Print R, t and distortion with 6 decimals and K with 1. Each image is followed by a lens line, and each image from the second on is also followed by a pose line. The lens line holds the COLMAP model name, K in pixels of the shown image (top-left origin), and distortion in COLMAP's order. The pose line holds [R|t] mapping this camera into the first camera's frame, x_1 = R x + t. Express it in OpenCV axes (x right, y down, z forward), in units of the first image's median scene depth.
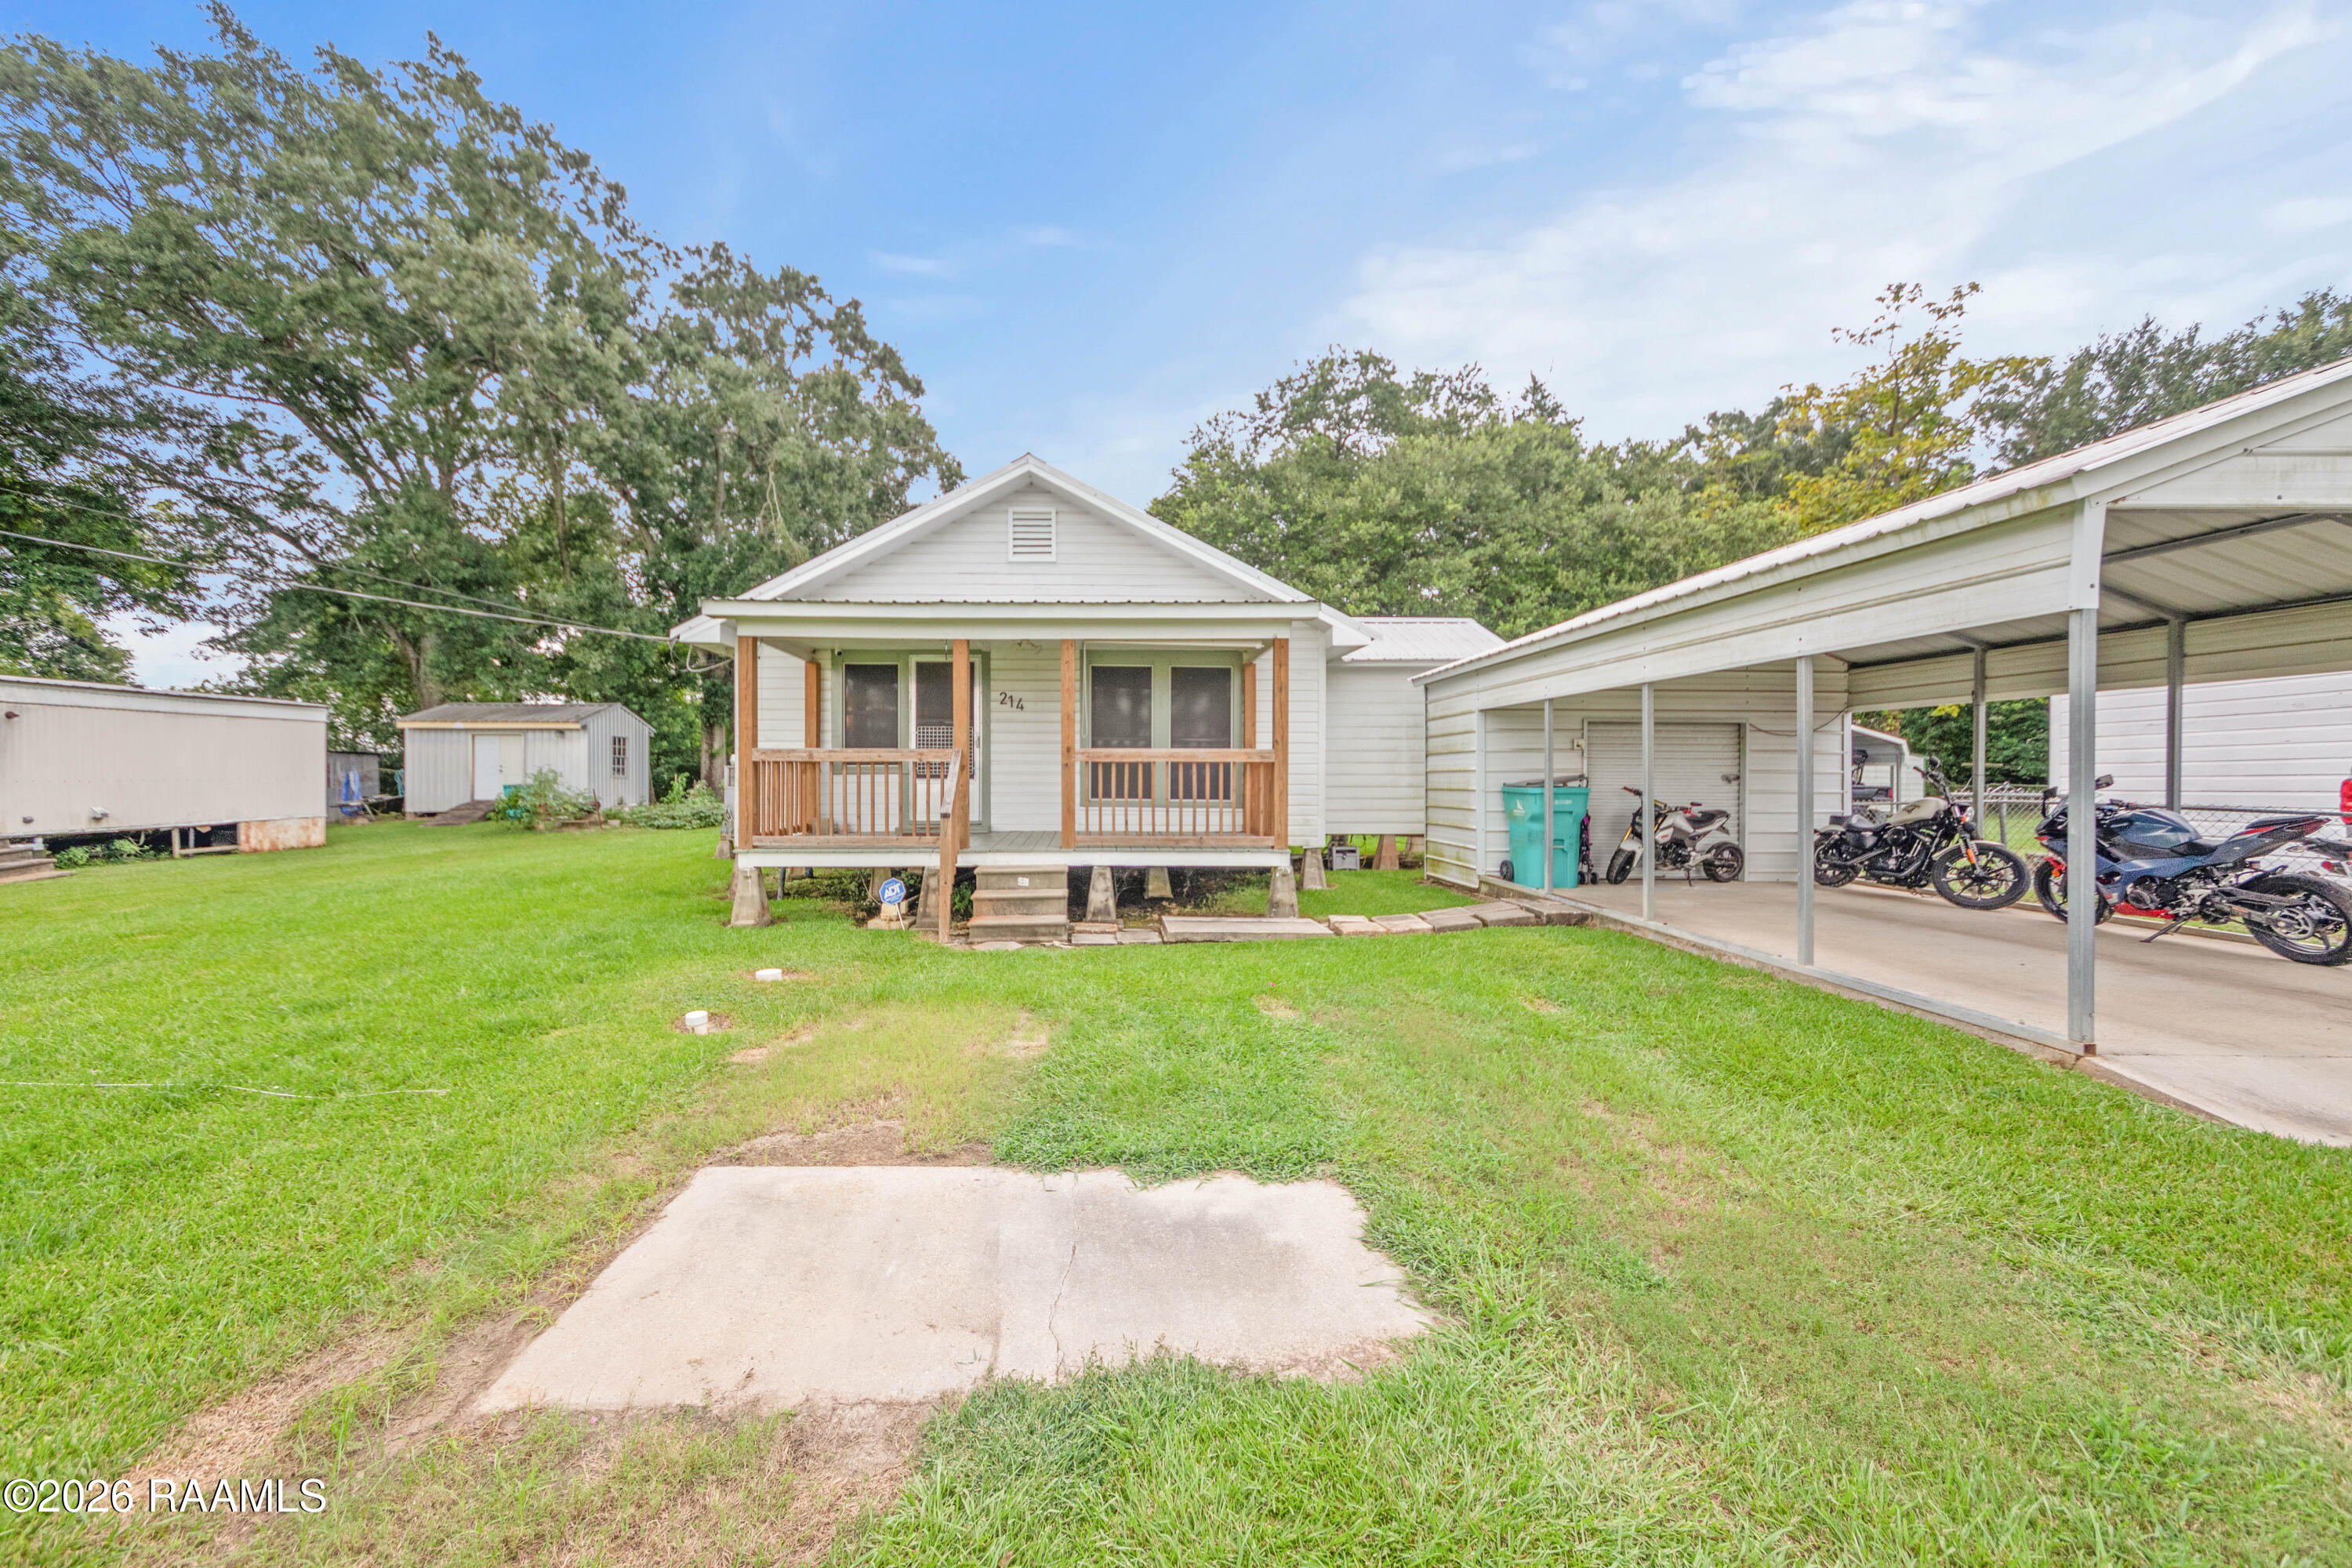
lens RADIAL K [[1099.4, 0, 1176.0], [0, 1099.4, 784.0], [0, 0, 1]] dist [0.001825, 0.000026]
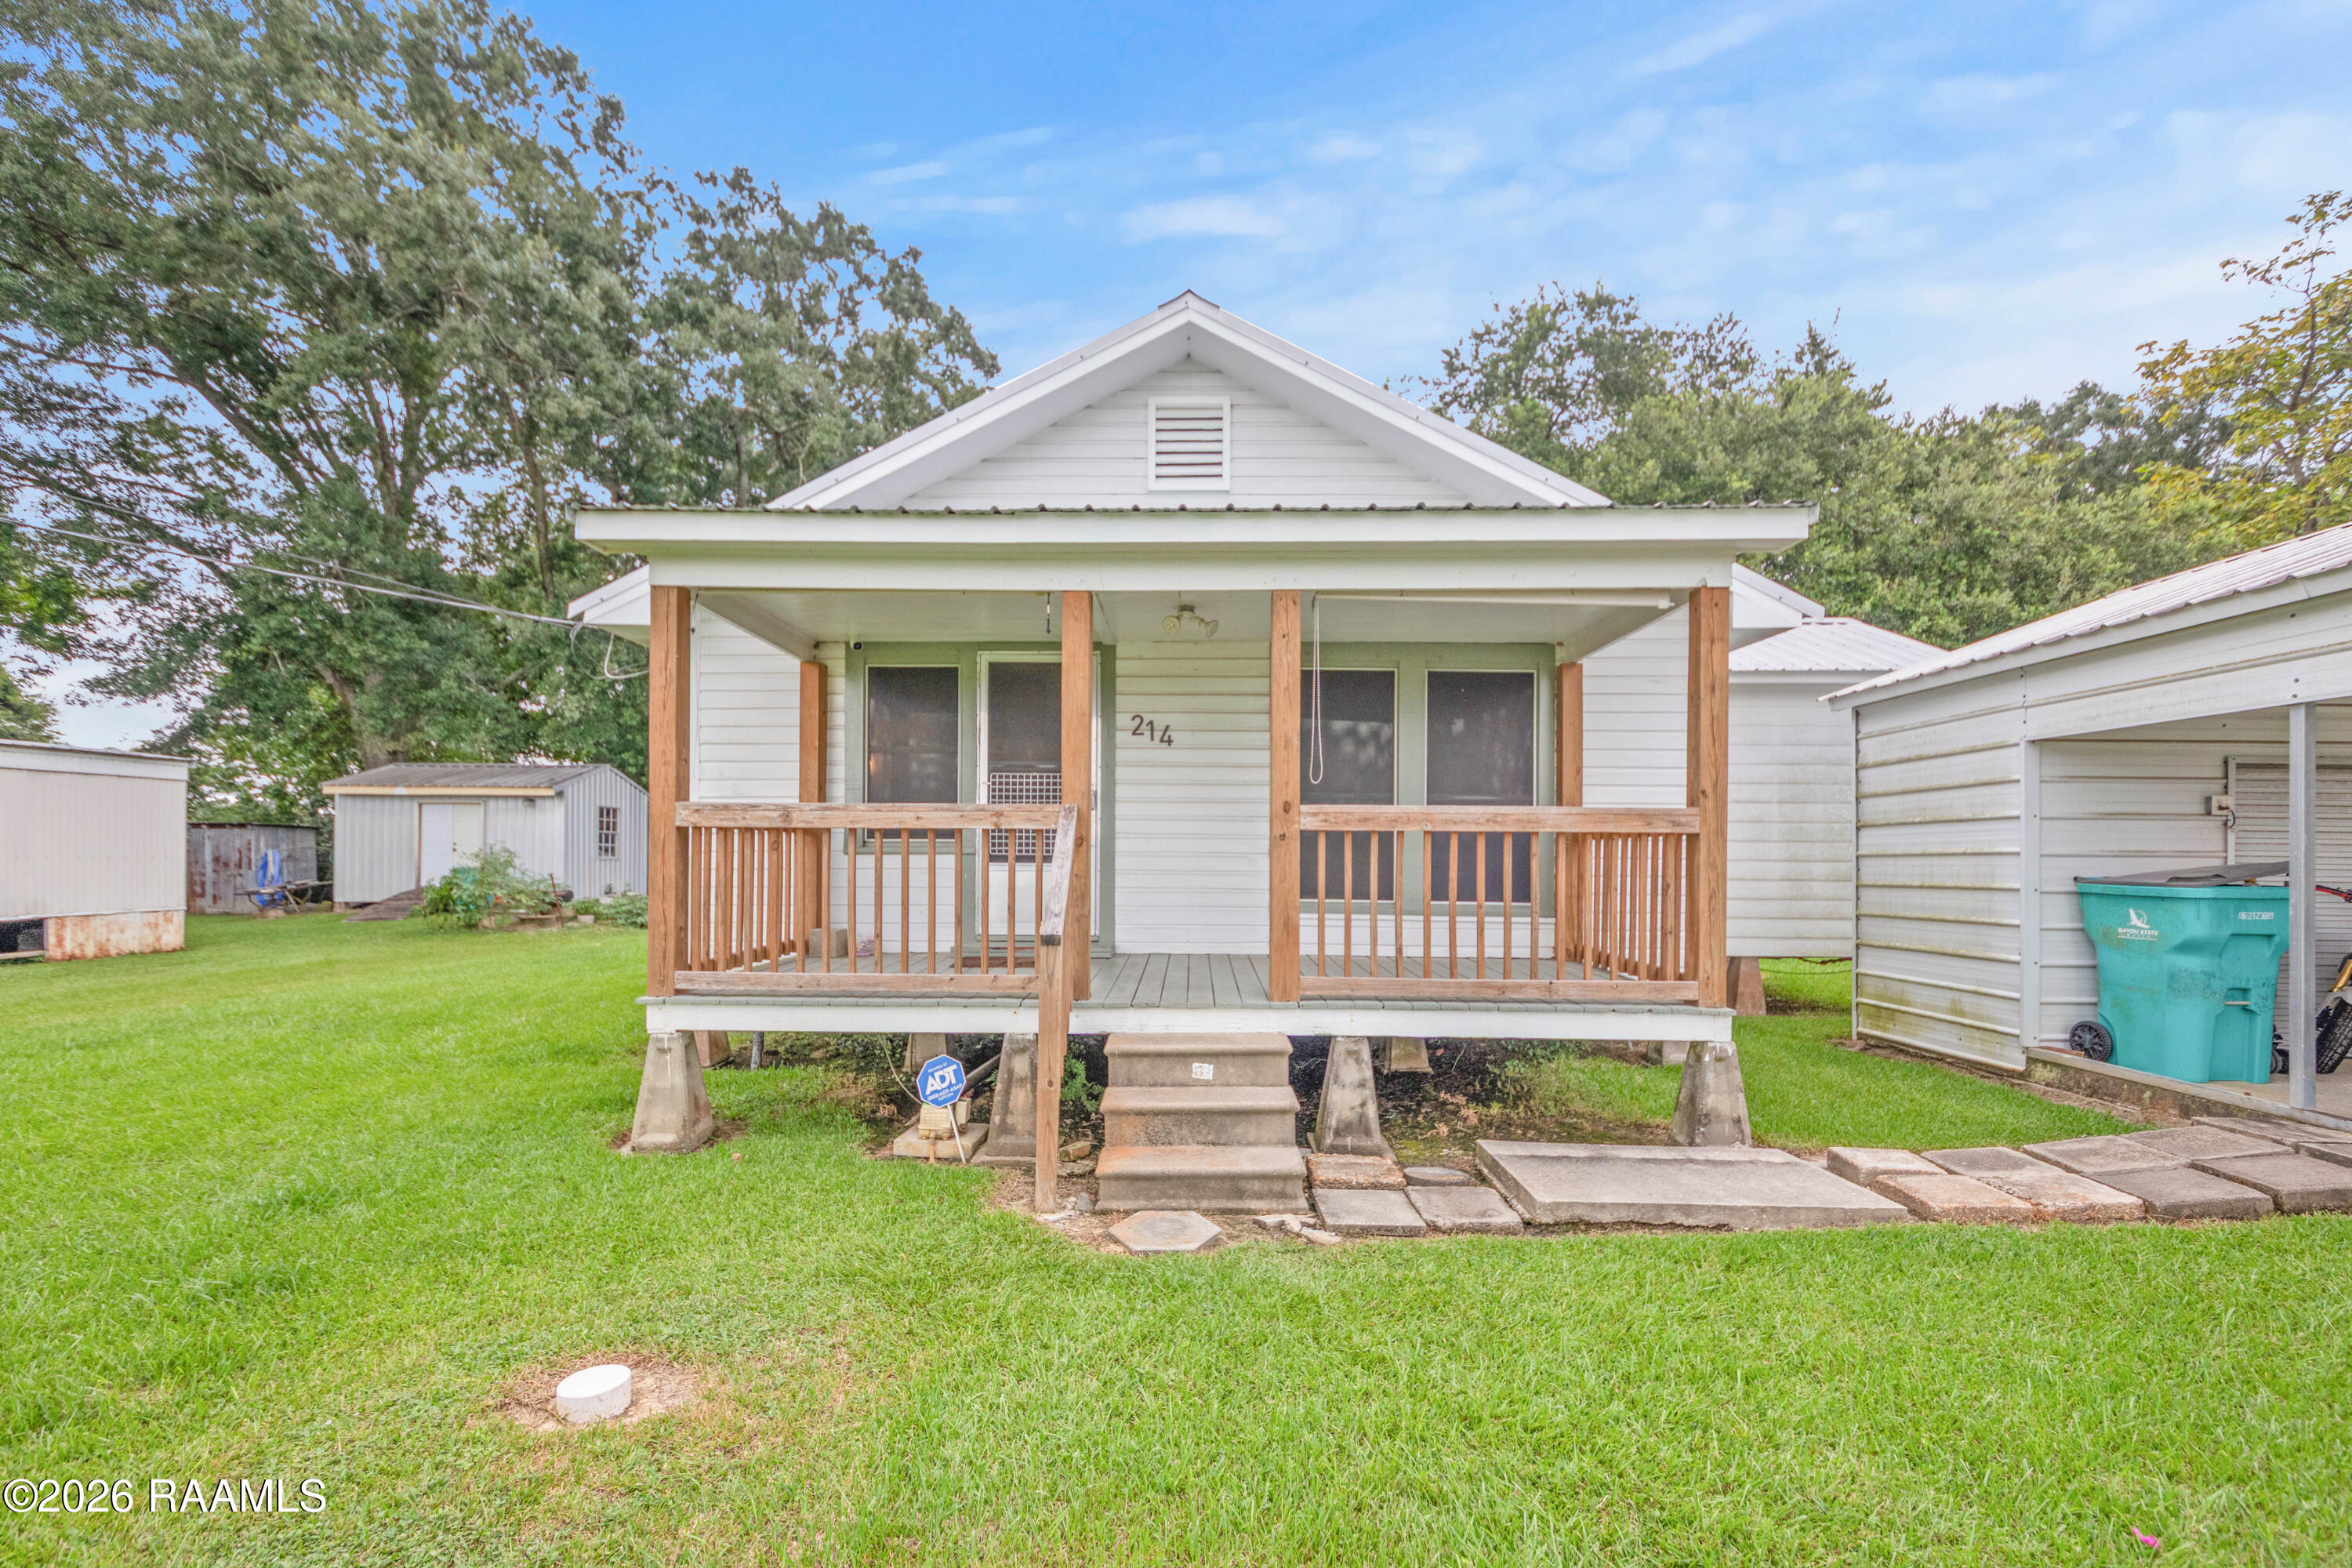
lens RADIAL K [[929.6, 0, 1178.2], [0, 929.6, 848.3], [0, 0, 1]] dist [-0.001149, -0.000044]
pose [[0.999696, 0.005060, -0.024116, -0.093248], [-0.005591, 0.999743, -0.021977, -0.001558], [0.023998, 0.022105, 0.999468, 0.385383]]
